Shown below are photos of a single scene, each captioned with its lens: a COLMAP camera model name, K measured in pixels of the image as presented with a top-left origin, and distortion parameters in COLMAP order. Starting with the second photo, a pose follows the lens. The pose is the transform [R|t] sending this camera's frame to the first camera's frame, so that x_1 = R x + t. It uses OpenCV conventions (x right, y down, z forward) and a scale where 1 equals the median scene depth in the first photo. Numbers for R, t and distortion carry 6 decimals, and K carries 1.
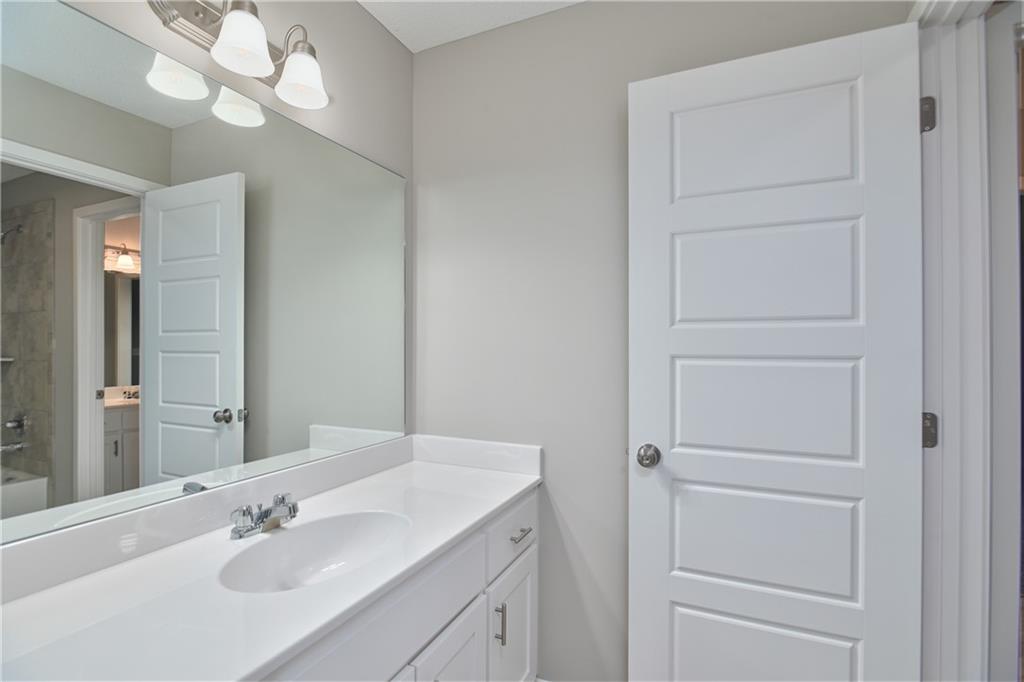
lens RADIAL K [[487.0, 0, 511.1], [0, 487.0, 345.3], [0, 0, 1]] dist [-0.007089, 0.000110]
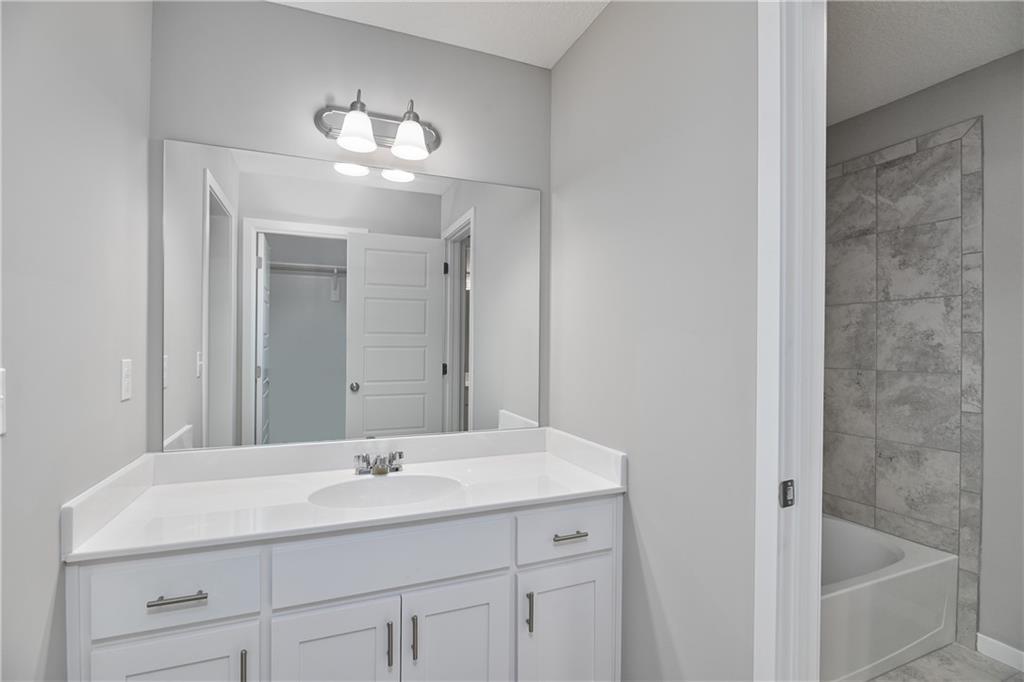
lens RADIAL K [[487.0, 0, 506.0], [0, 487.0, 345.8], [0, 0, 1]] dist [-0.007089, 0.000110]
pose [[0.751752, 0.018110, -0.659197, 0.509961], [-0.019342, 0.999798, 0.005409, -0.001272], [0.659162, 0.008684, 0.751951, 0.141514]]
